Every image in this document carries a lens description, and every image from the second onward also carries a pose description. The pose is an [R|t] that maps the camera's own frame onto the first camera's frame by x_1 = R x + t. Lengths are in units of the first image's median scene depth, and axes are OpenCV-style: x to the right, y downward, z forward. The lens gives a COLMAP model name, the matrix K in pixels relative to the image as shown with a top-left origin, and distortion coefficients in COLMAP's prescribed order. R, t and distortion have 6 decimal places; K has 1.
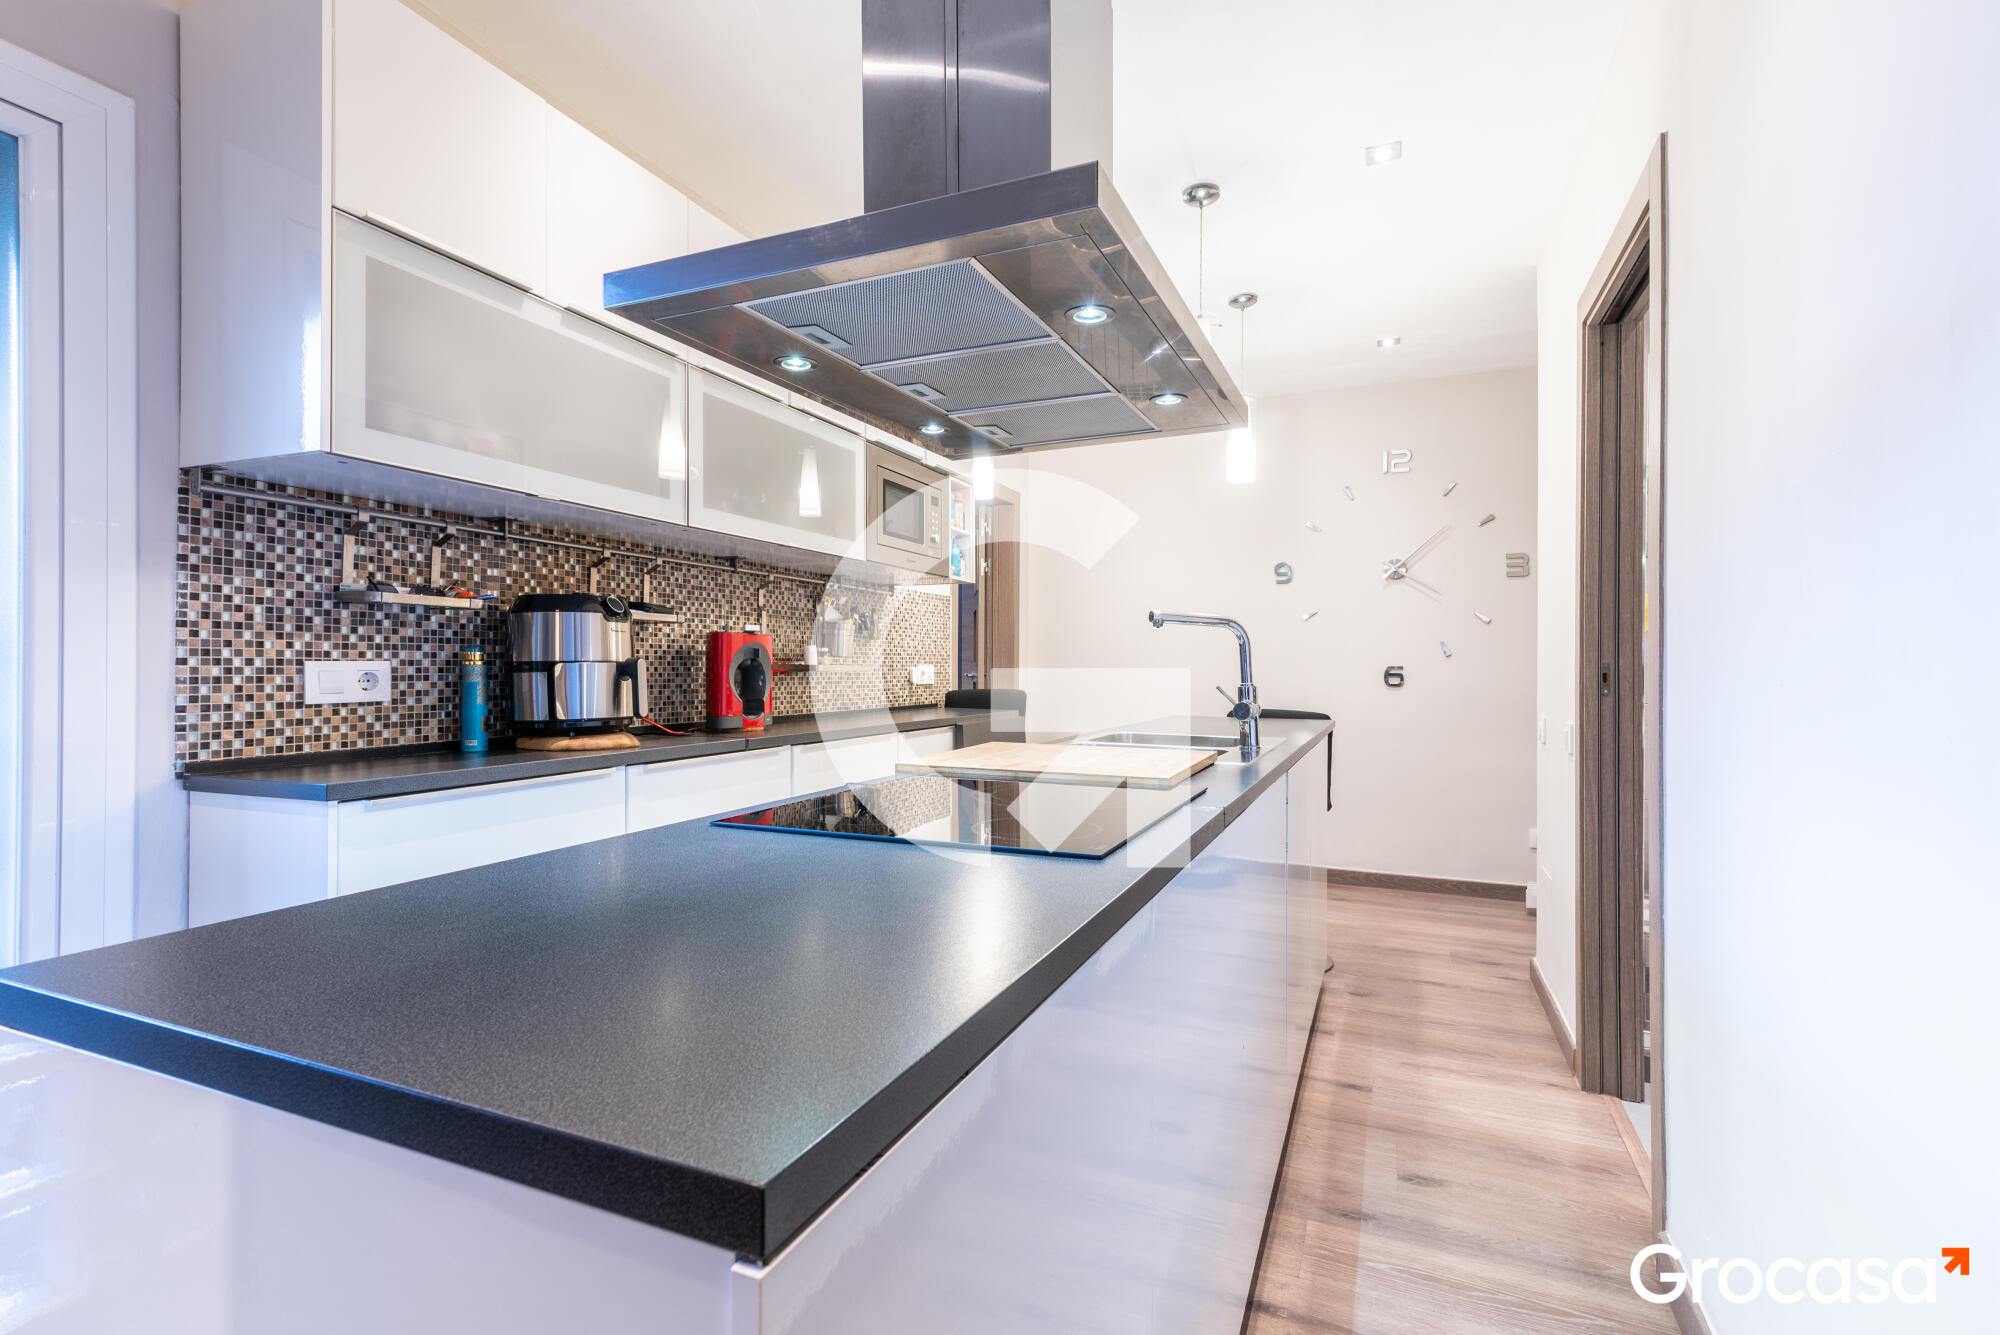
lens RADIAL K [[913.2, 0, 1006.6], [0, 913.2, 666.2], [0, 0, 1]] dist [0.014504, 0.000272]
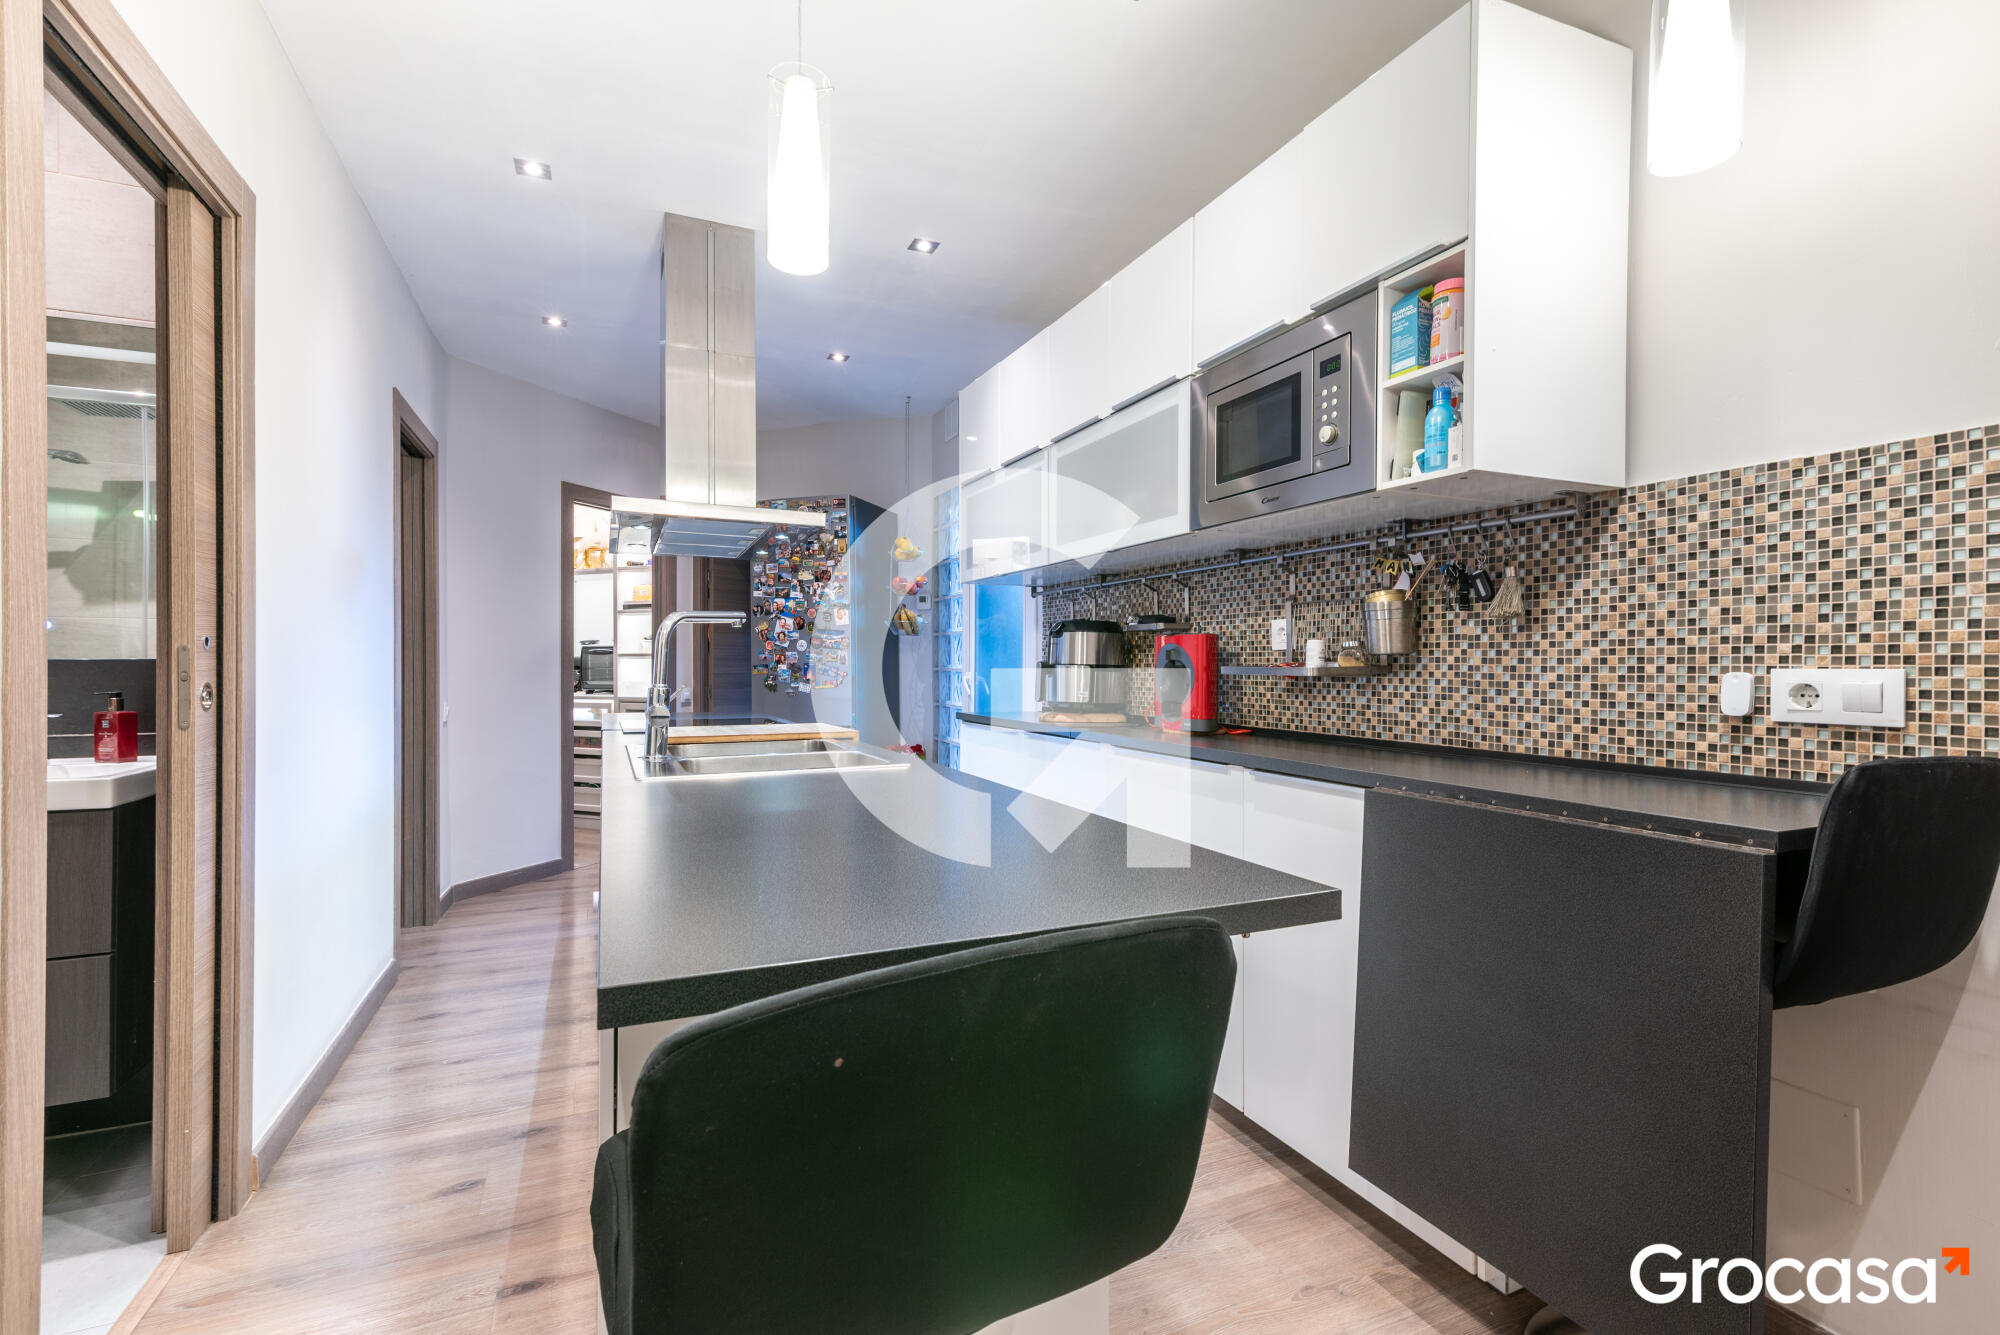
lens RADIAL K [[913.2, 0, 1000.9], [0, 913.2, 668.3], [0, 0, 1]] dist [0.014504, 0.000272]
pose [[-0.684698, 0.000566, -0.728827, 0.489343], [-0.001319, 0.999997, 0.002016, -0.001348], [0.728826, 0.002341, -0.684695, 1.328037]]
